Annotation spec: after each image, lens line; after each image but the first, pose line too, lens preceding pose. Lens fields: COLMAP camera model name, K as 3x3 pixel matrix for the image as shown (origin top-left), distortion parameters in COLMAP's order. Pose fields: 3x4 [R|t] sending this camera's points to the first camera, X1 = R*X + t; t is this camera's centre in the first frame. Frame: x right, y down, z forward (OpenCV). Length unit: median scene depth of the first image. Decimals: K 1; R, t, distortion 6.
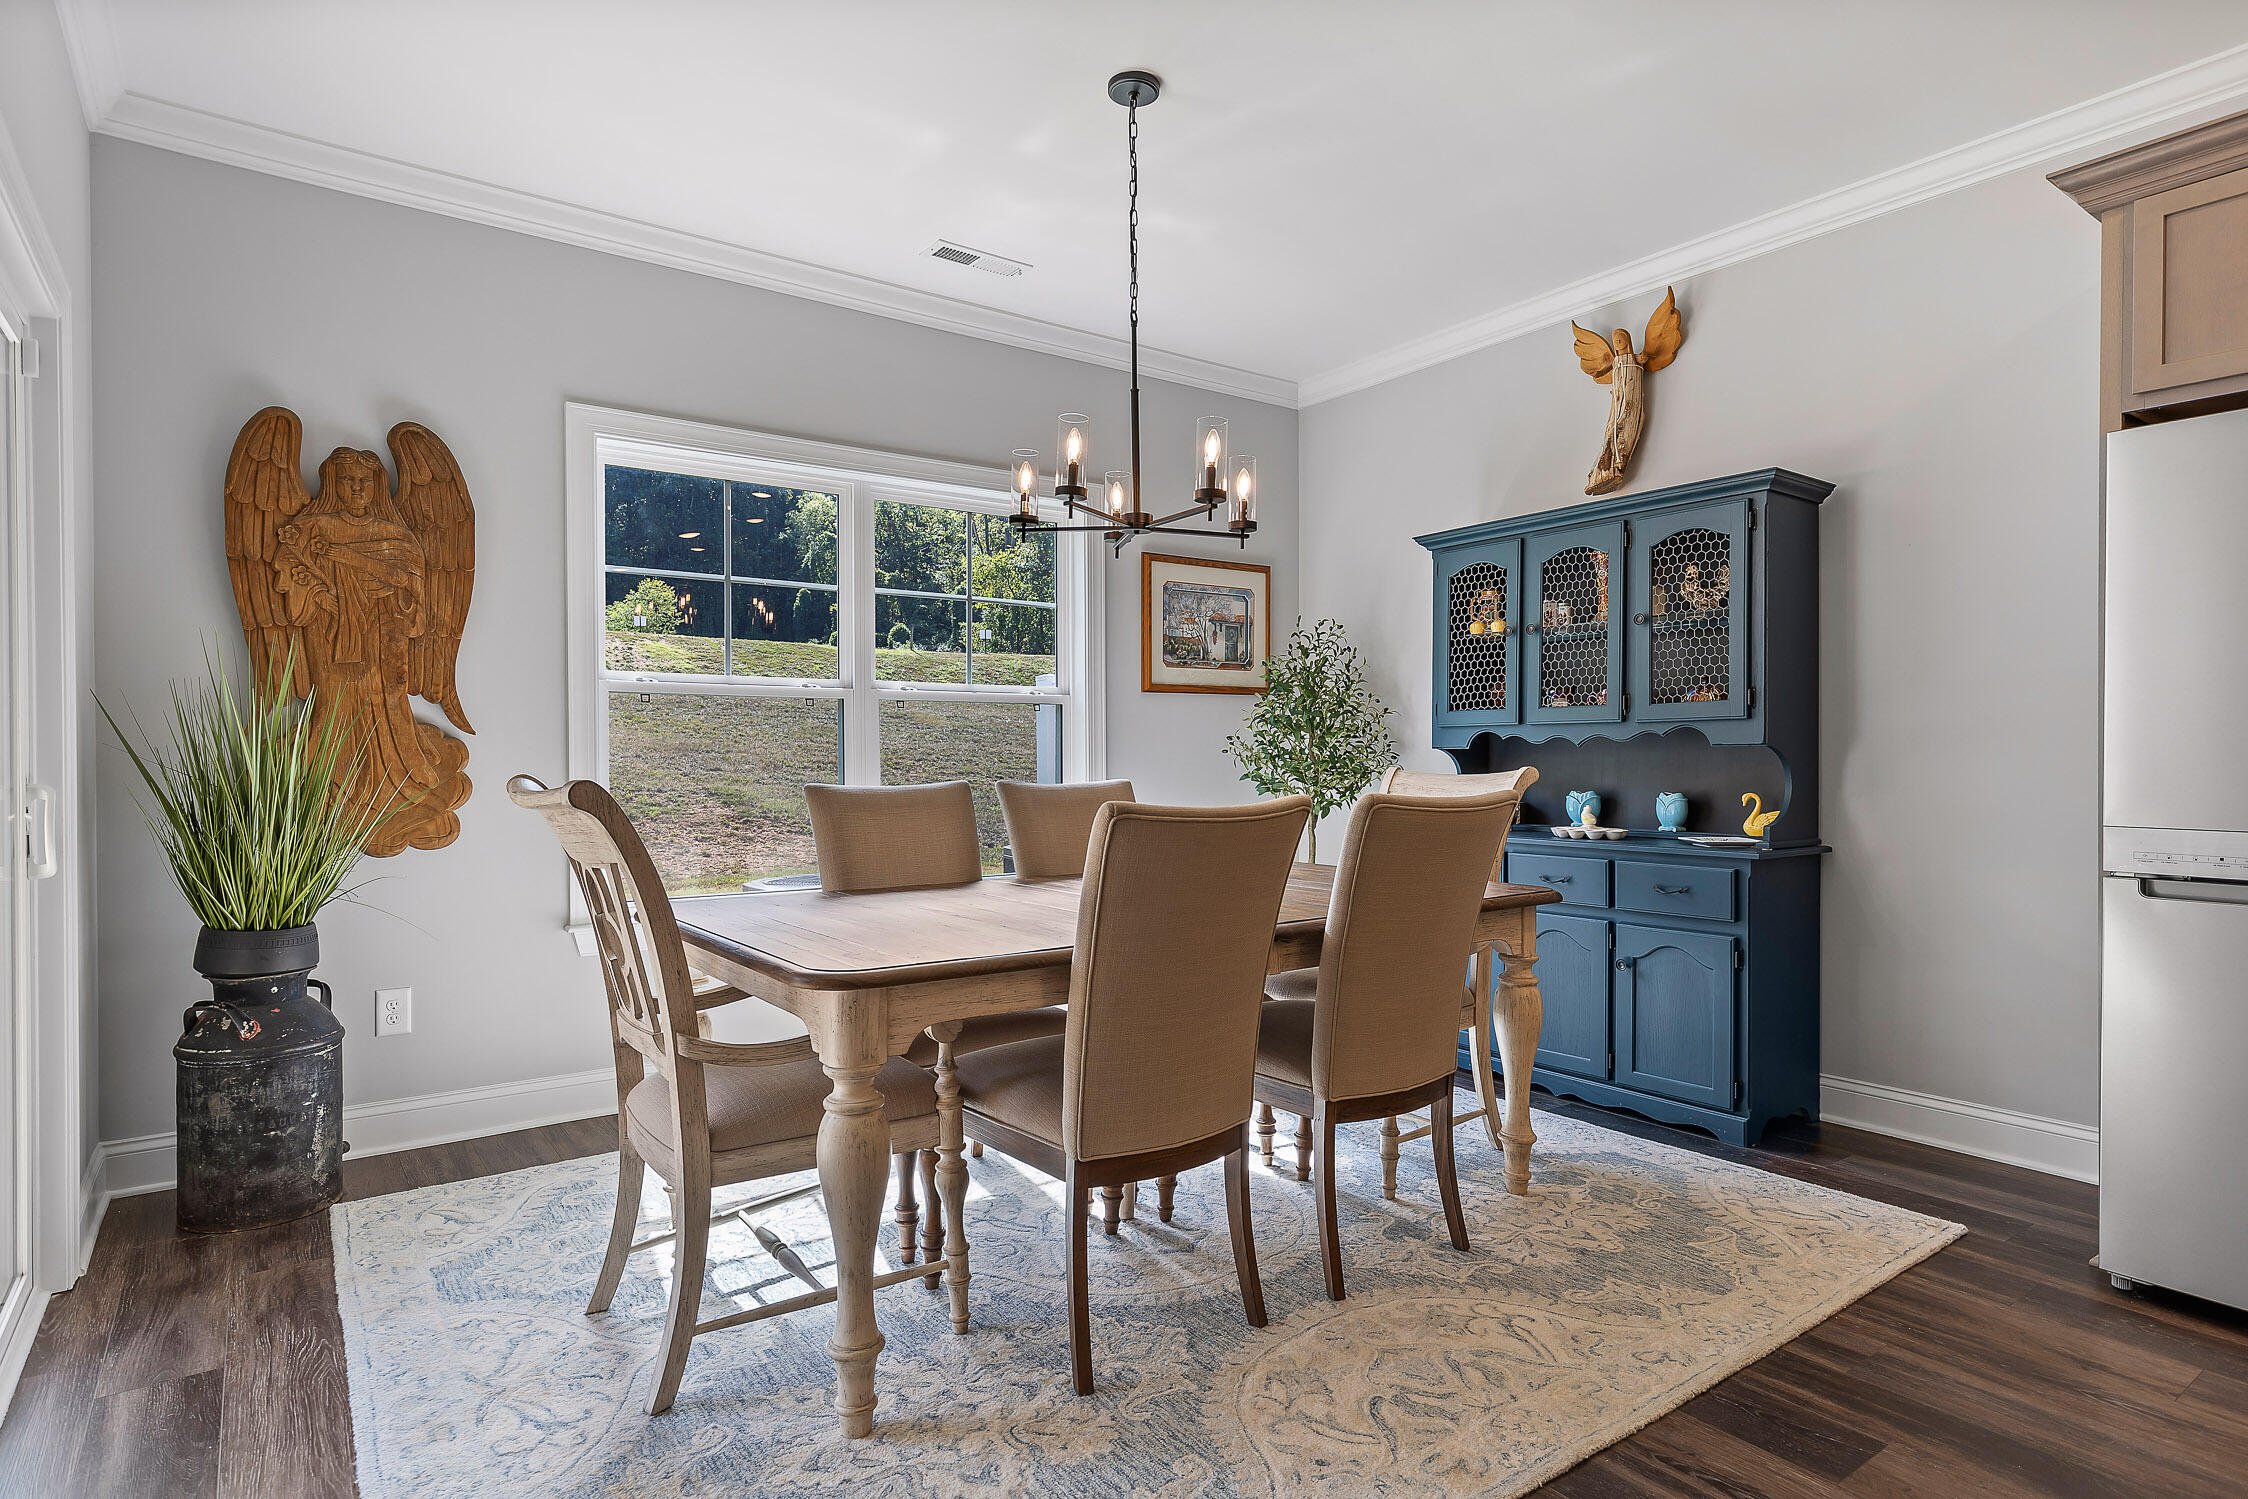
lens RADIAL K [[1210.3, 0, 1124.0], [0, 1210.3, 749.5], [0, 0, 1]] dist [-0.000708, -0.000376]
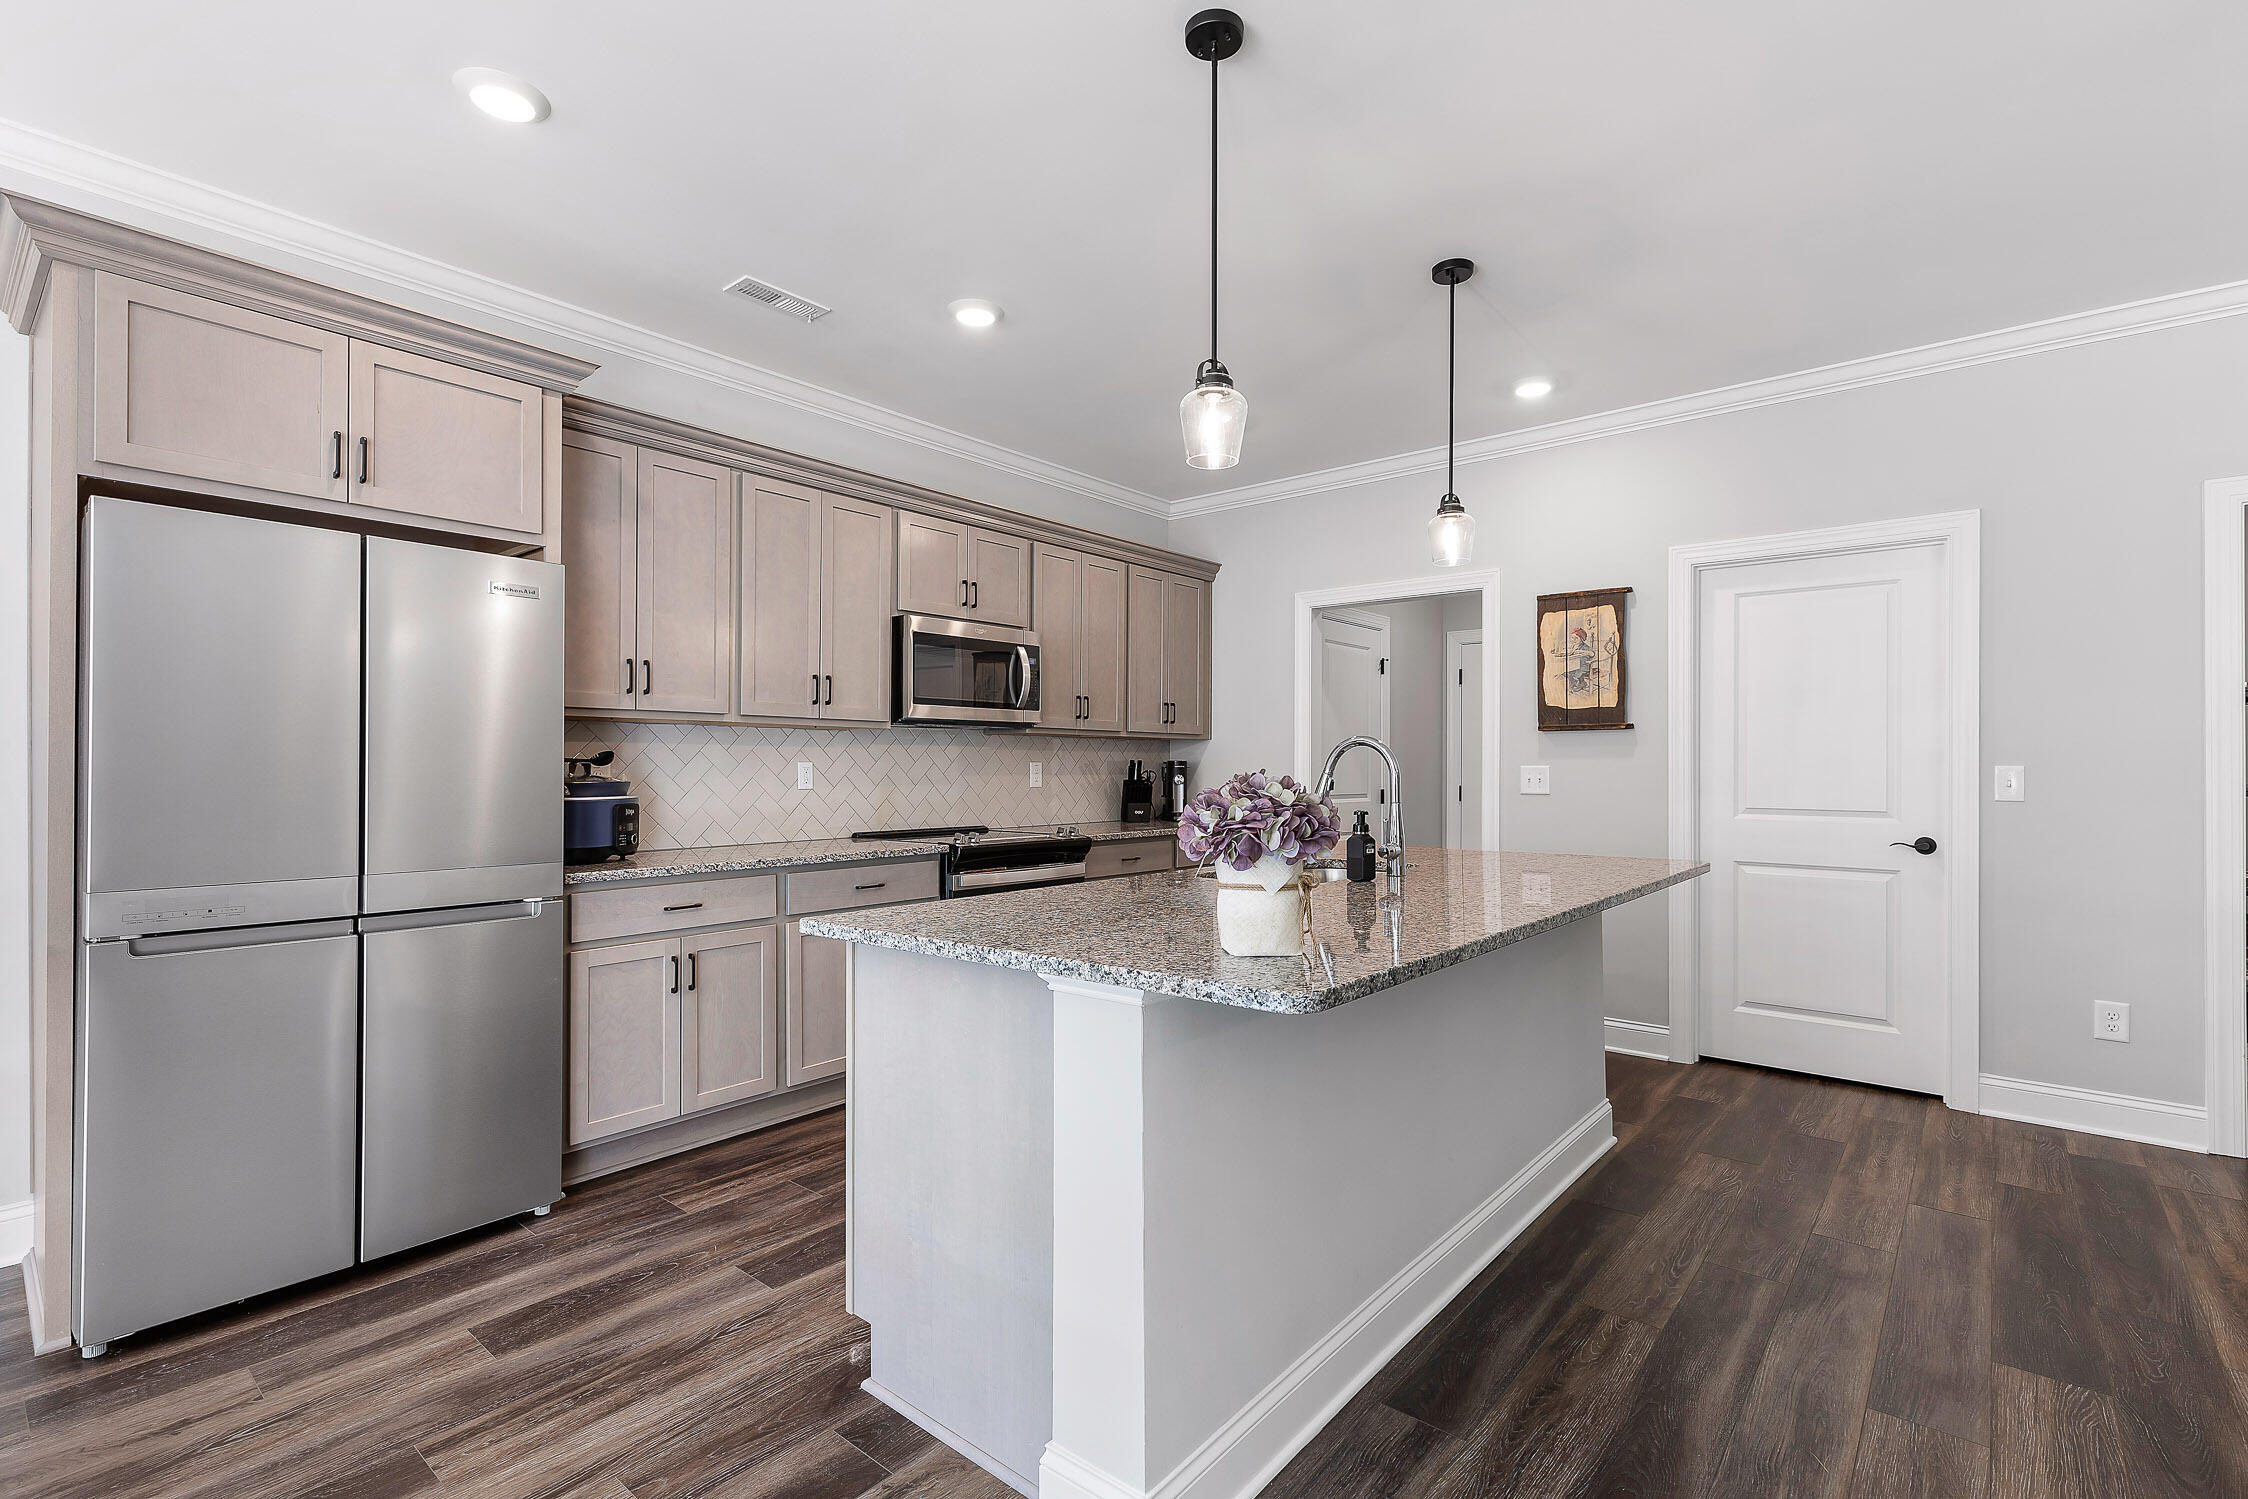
lens RADIAL K [[1019.6, 0, 1131.1], [0, 1019.6, 753.0], [0, 0, 1]] dist [0.004665, -0.000710]
pose [[-0.247392, 0.010167, 0.968862, -0.155392], [-0.007367, 0.999896, -0.012373, -0.035509], [-0.968887, -0.010199, -0.247292, 0.286325]]
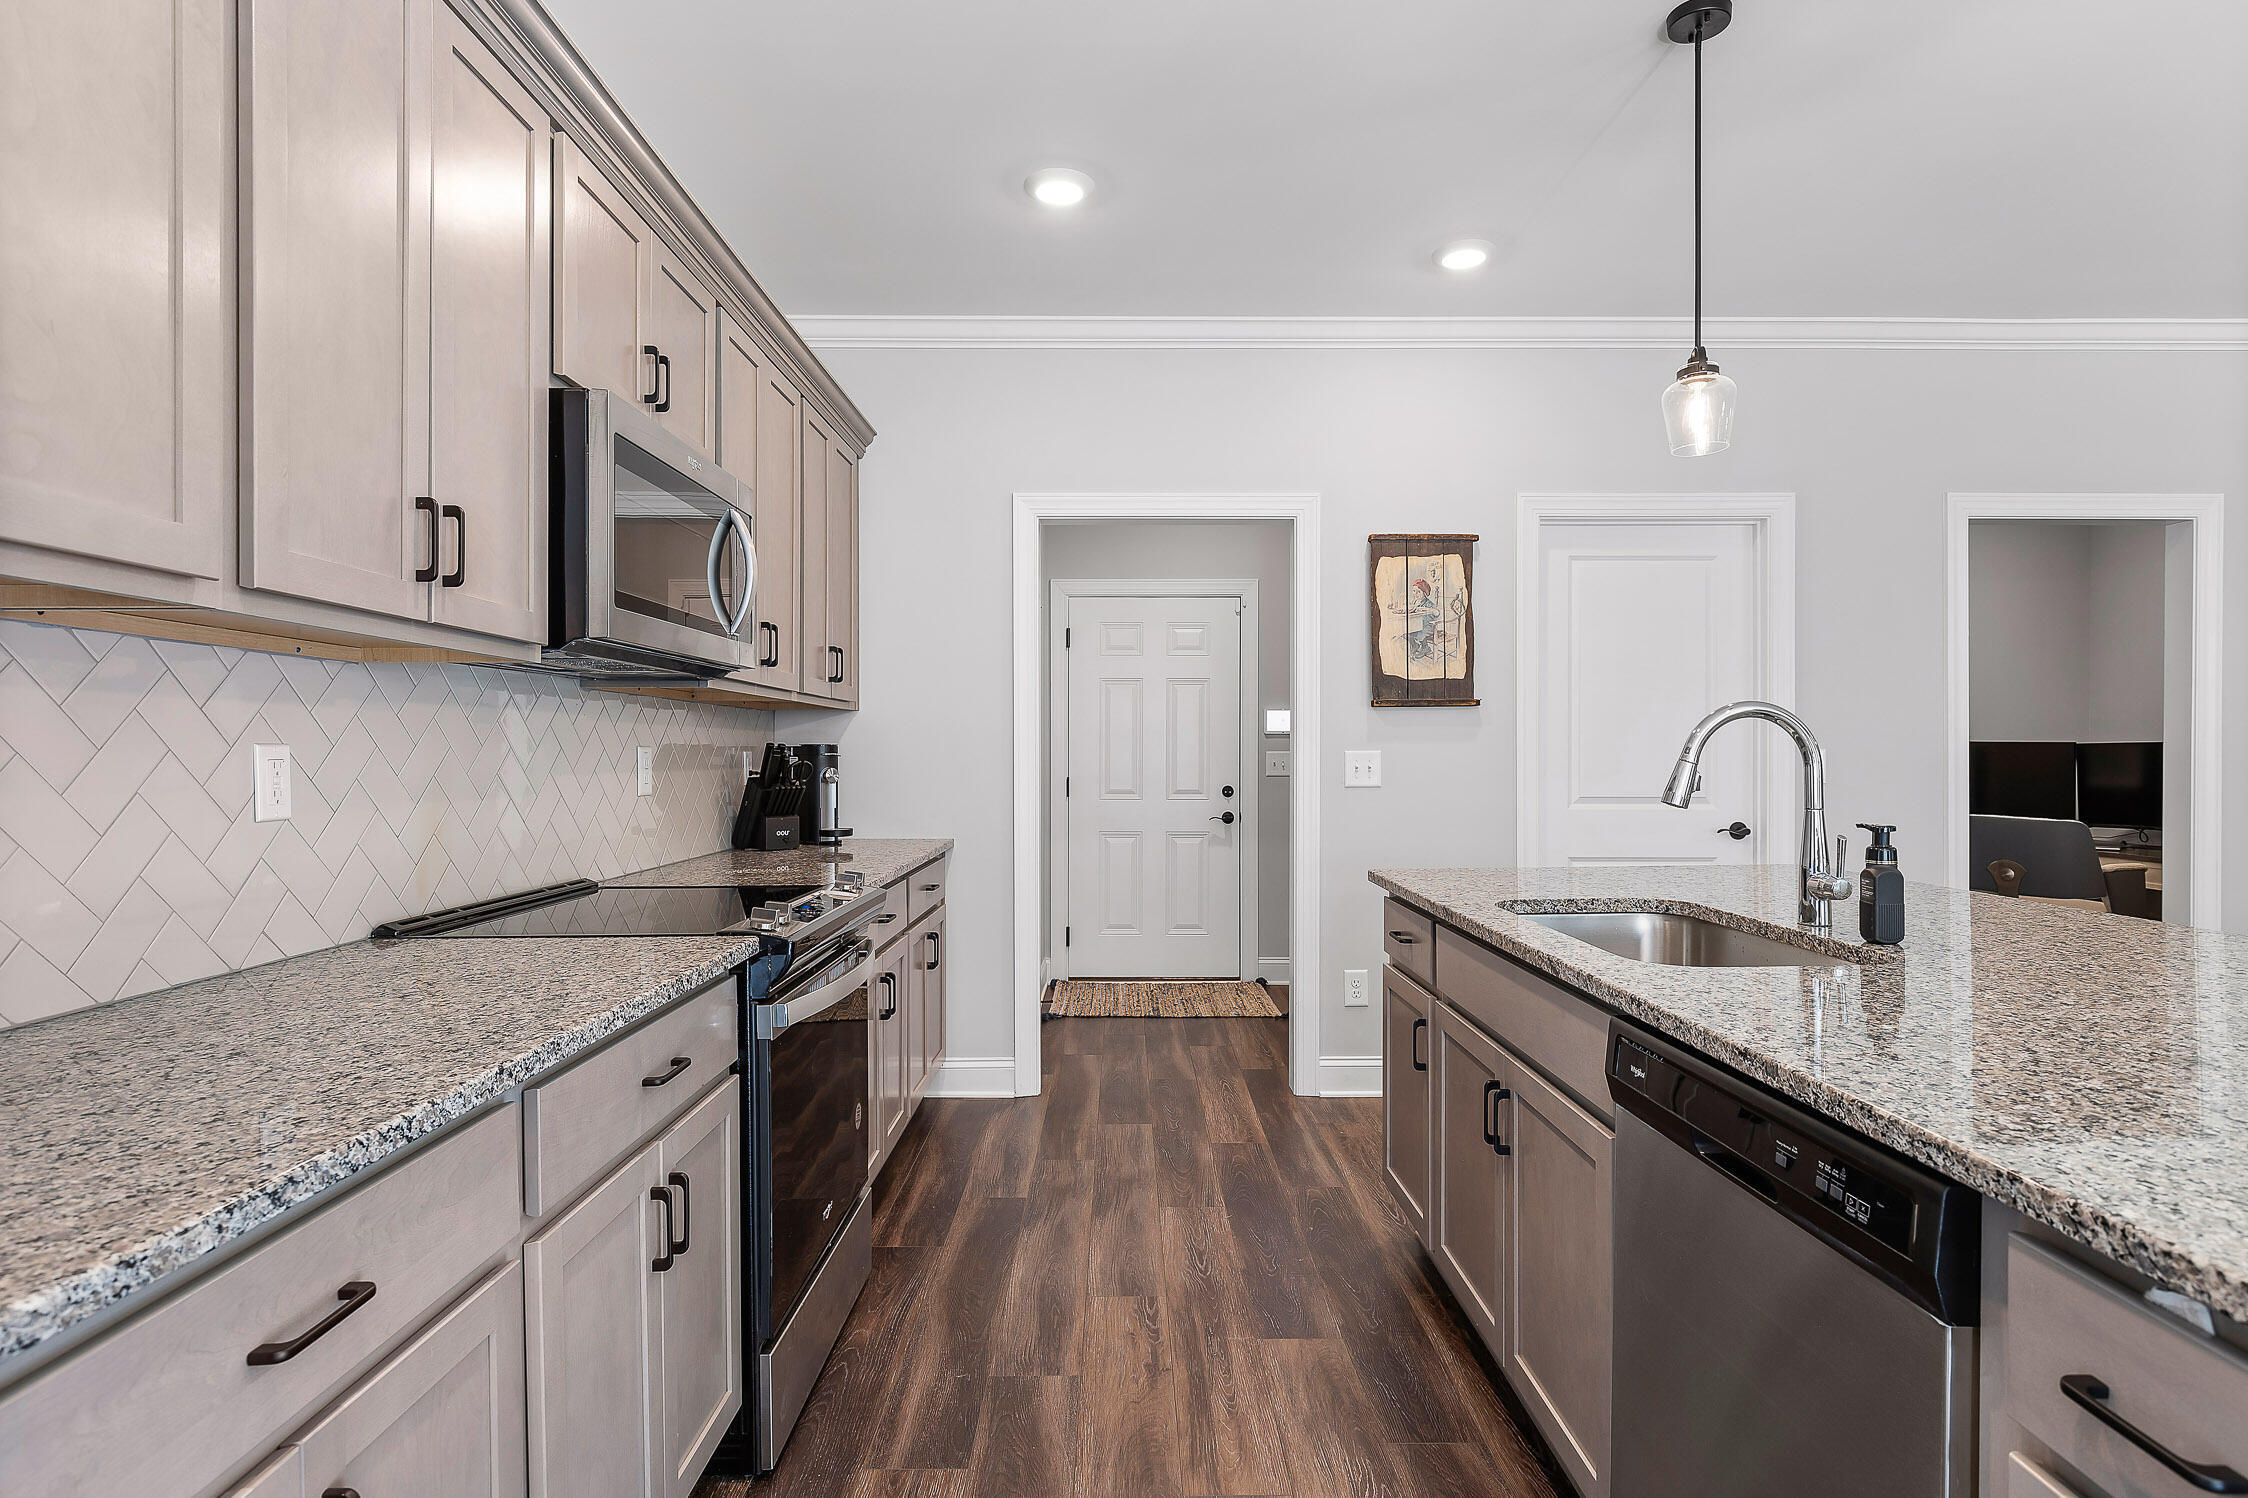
lens RADIAL K [[1136.1, 0, 1125.1], [0, 1136.1, 760.1], [0, 0, 1]] dist [-0.014766, -0.000153]
pose [[-0.811035, -0.003241, 0.584989, 0.567834], [-0.001593, 0.999993, 0.003332, -0.032831], [-0.584996, 0.001770, -0.811035, 0.551717]]
